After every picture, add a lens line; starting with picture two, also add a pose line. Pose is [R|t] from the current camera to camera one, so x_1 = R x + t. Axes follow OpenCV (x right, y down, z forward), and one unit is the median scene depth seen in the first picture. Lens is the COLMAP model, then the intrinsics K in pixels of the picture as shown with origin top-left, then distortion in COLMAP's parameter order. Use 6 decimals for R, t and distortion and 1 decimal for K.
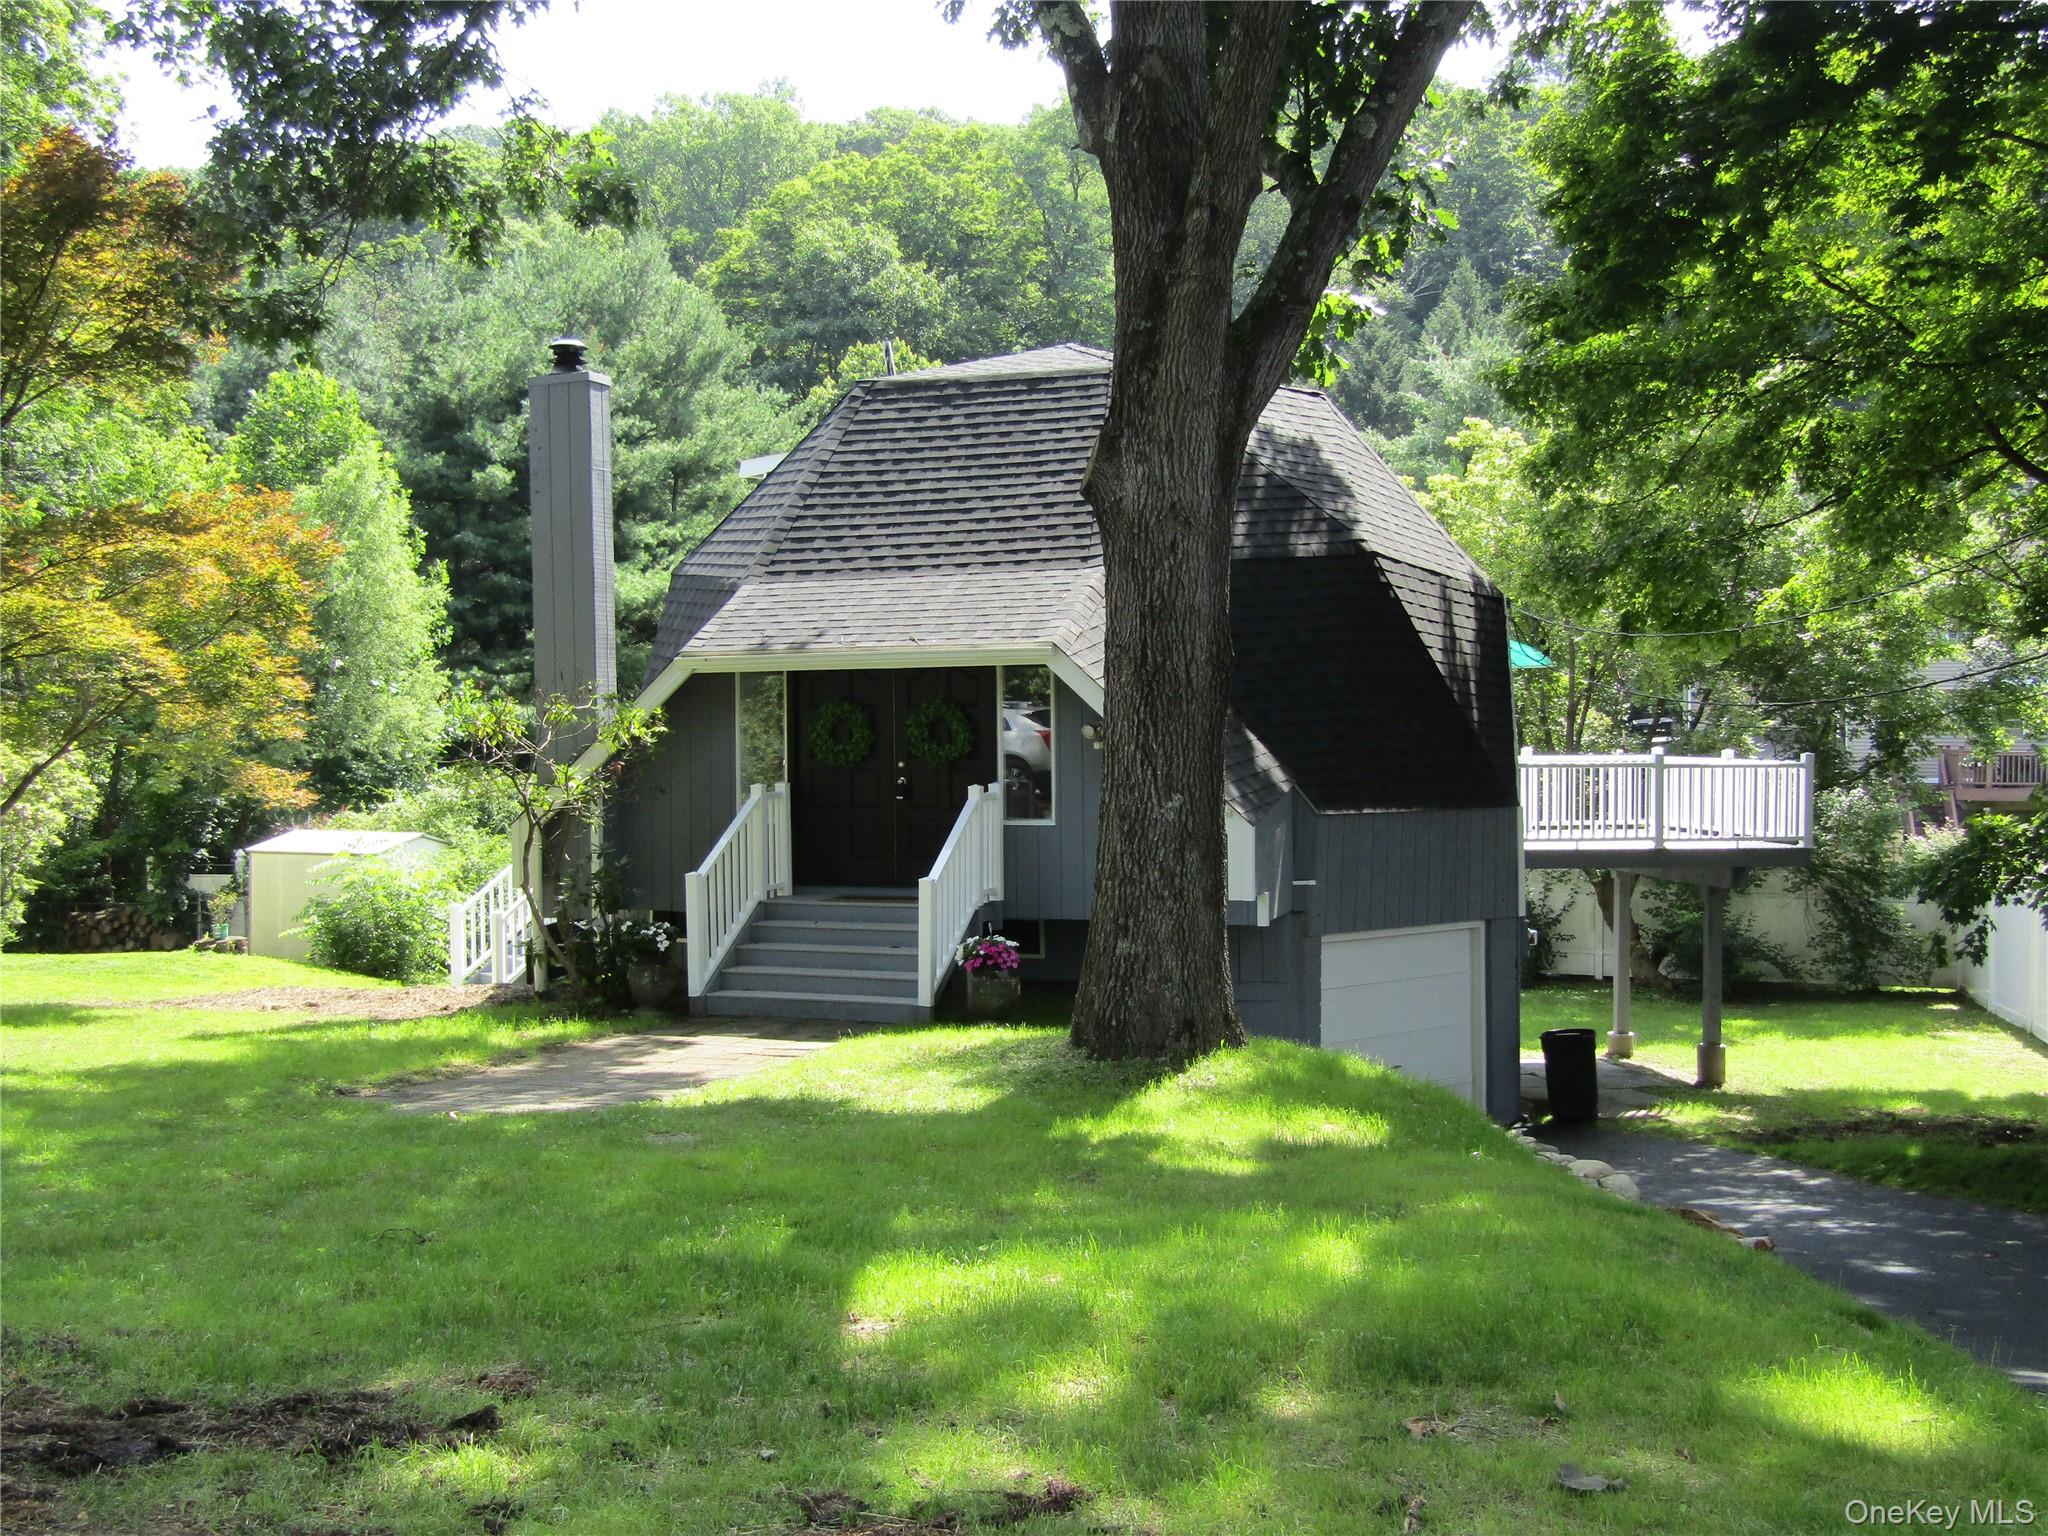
lens RADIAL K [[2078.0, 0, 1024.1], [0, 2078.0, 768.8], [0, 0, 1]] dist [-0.034738, 0.000000]
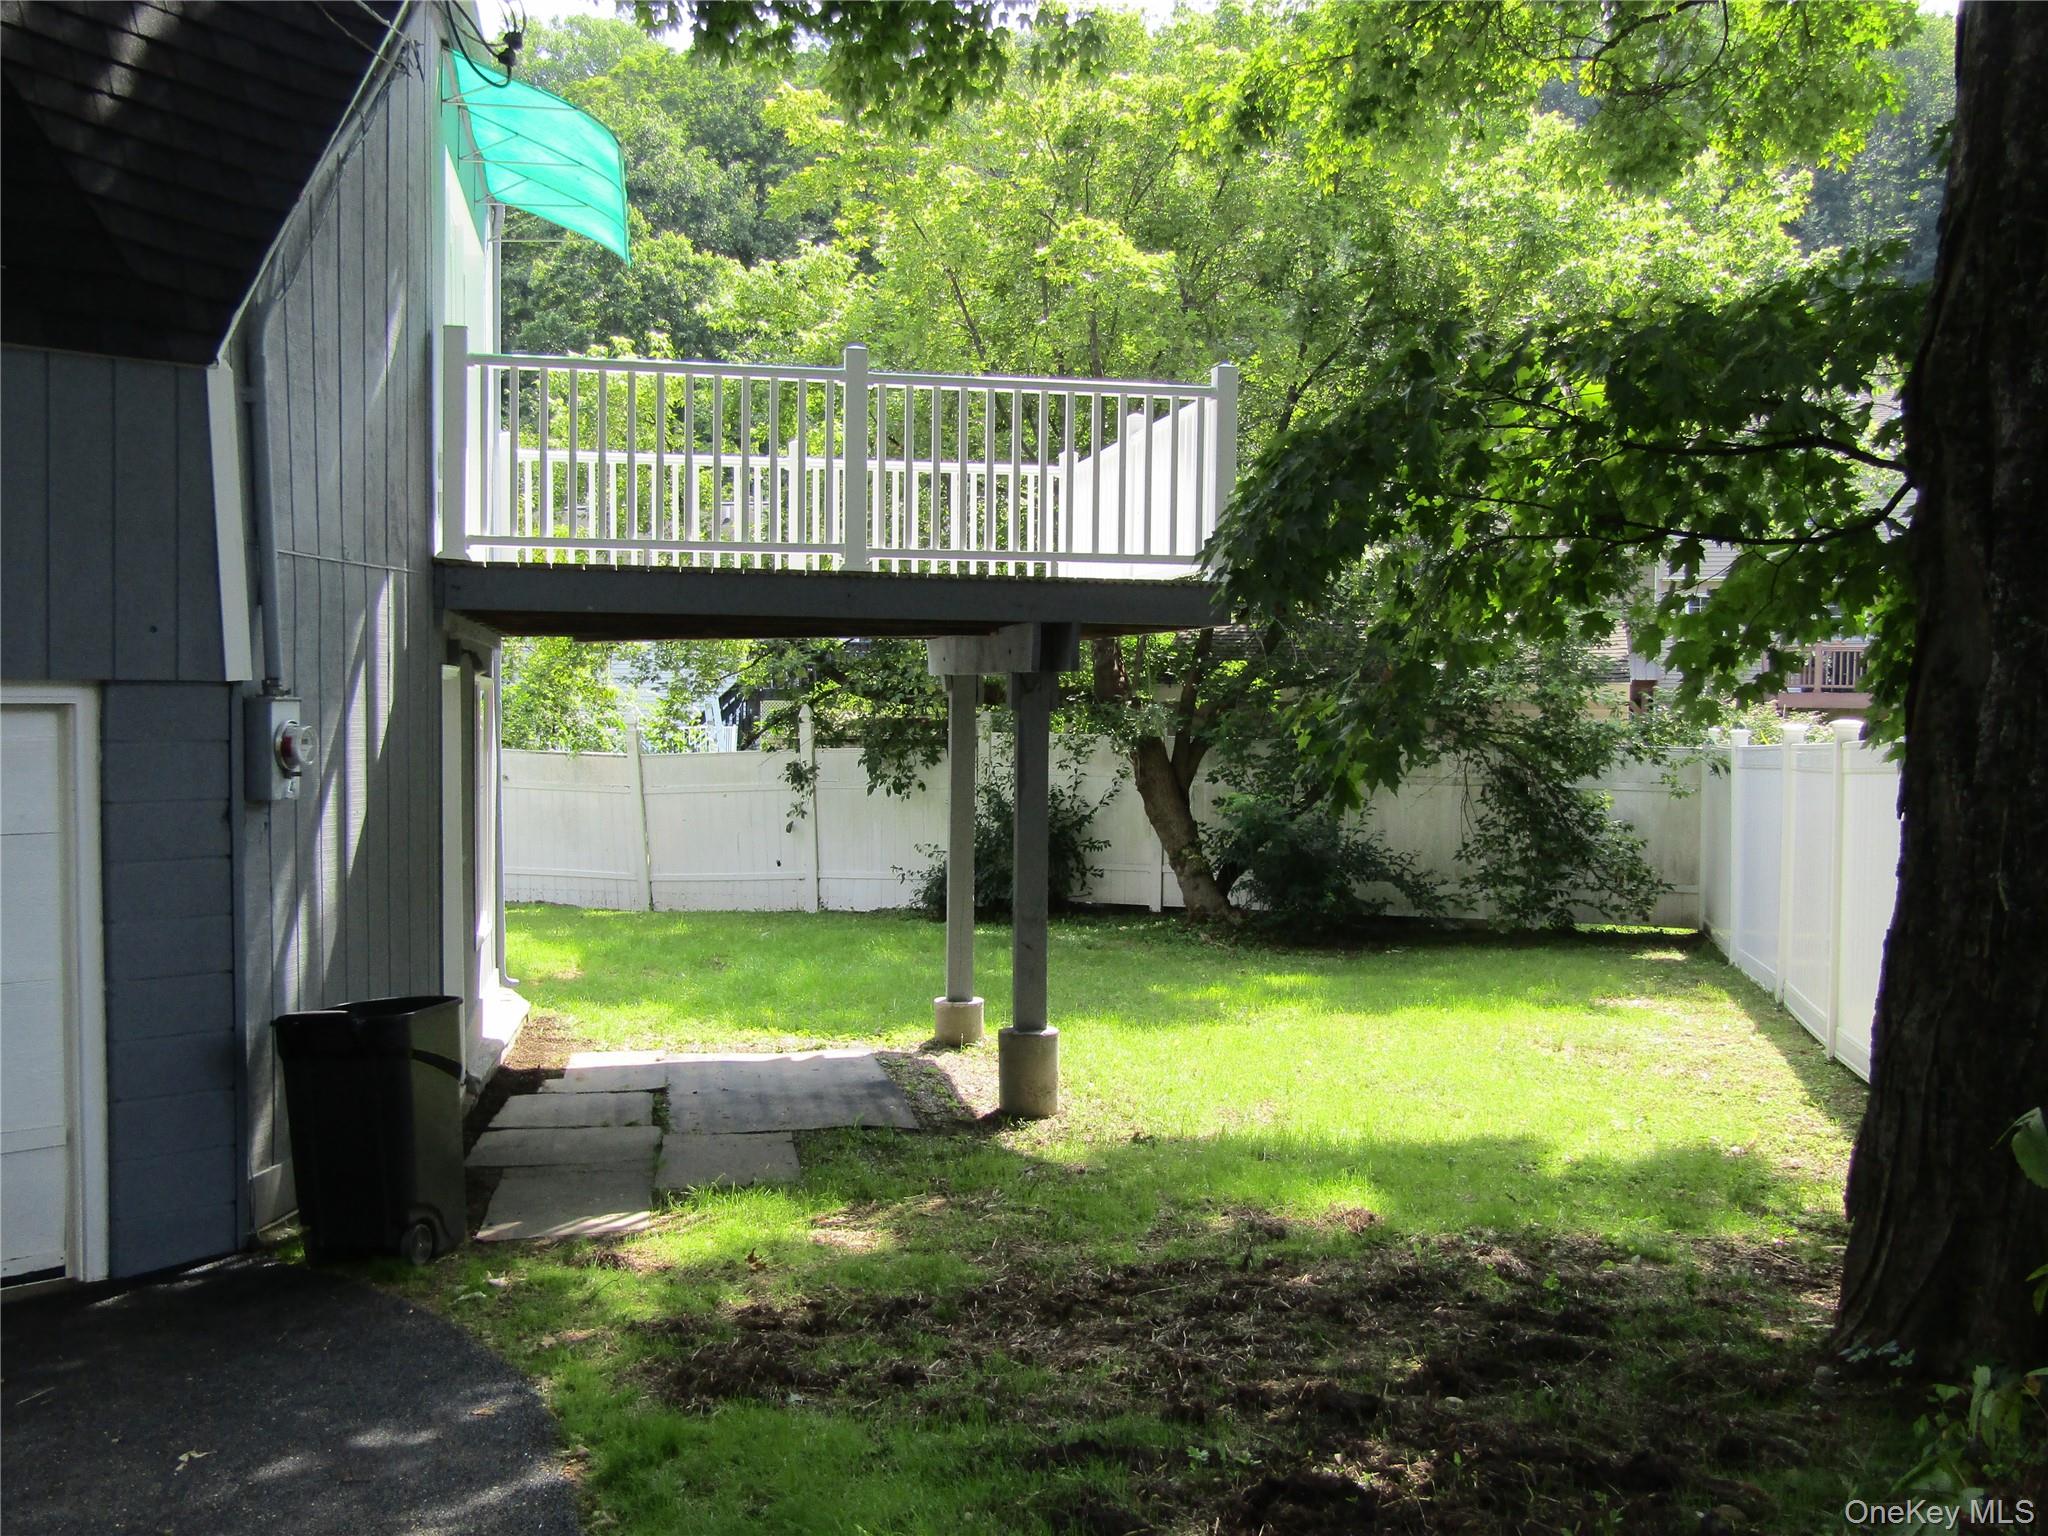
lens RADIAL K [[1945.3, 0, 1043.7], [0, 1945.3, 775.7], [0, 0, 1]] dist [-0.038649, 0.000000]
pose [[0.999459, 0.007213, 0.032075, 0.236334], [-0.007792, 0.999808, 0.017962, 0.051780], [-0.031939, -0.018203, 0.999324, 0.423354]]
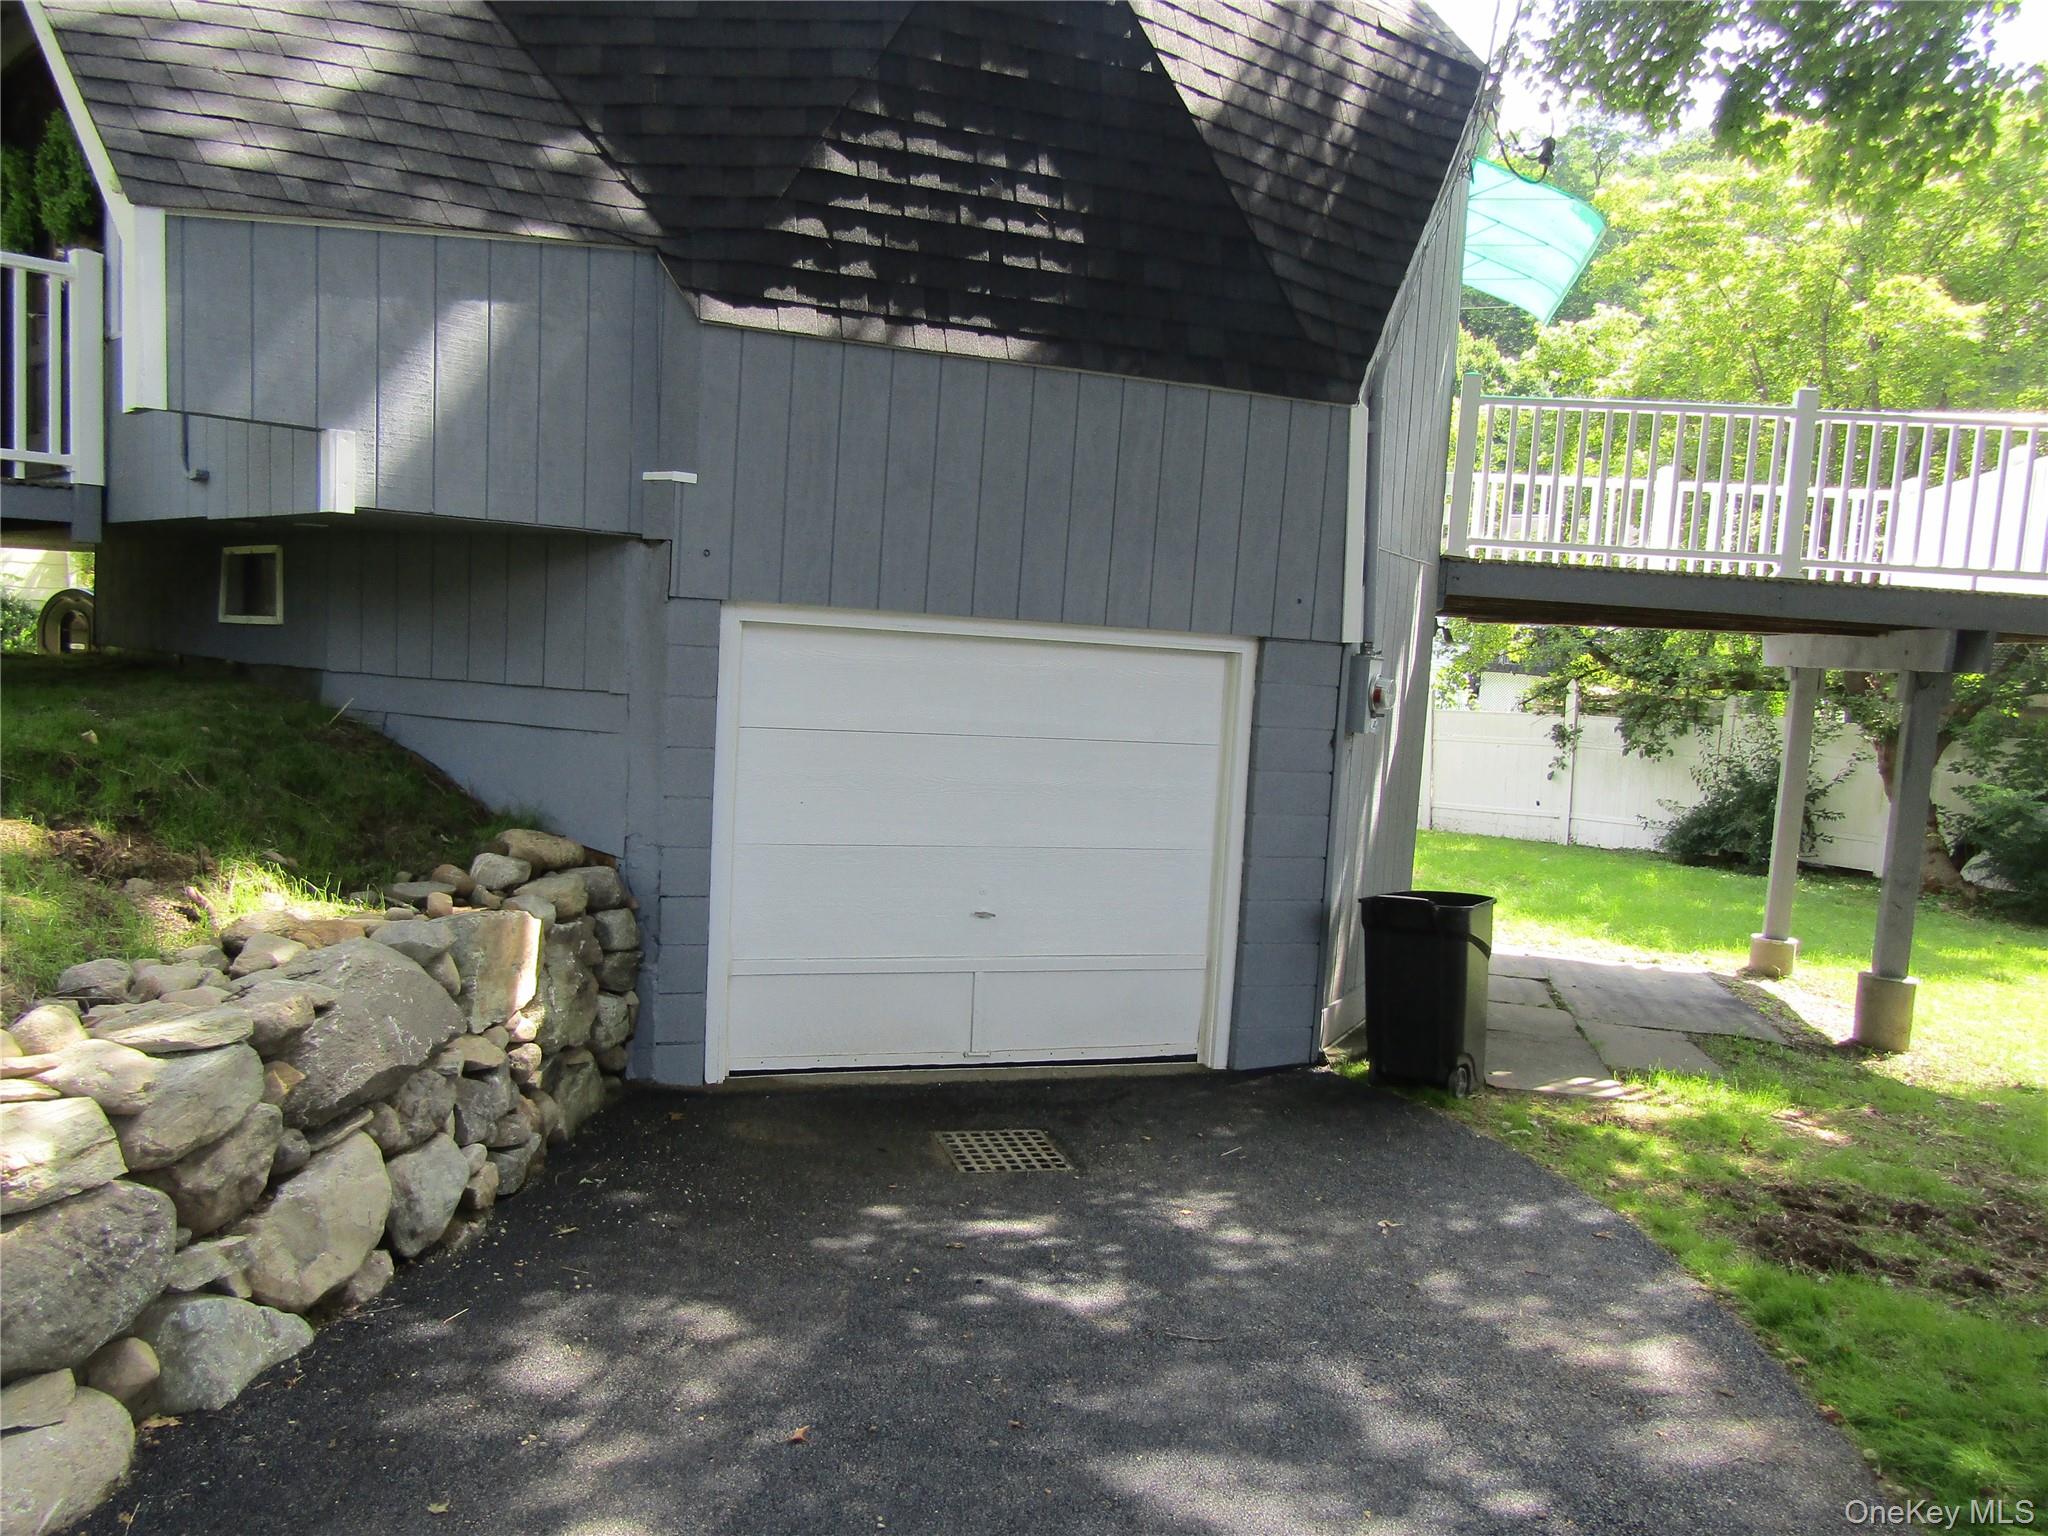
lens RADIAL K [[1460.9, 0, 1003.2], [0, 1460.9, 756.7], [0, 0, 1]] dist [-0.012198, -0.001484]
pose [[0.922196, 0.096080, -0.374597, 0.188933], [-0.078274, 0.994971, 0.062503, 0.053142], [0.378718, -0.028319, 0.925079, 0.419930]]
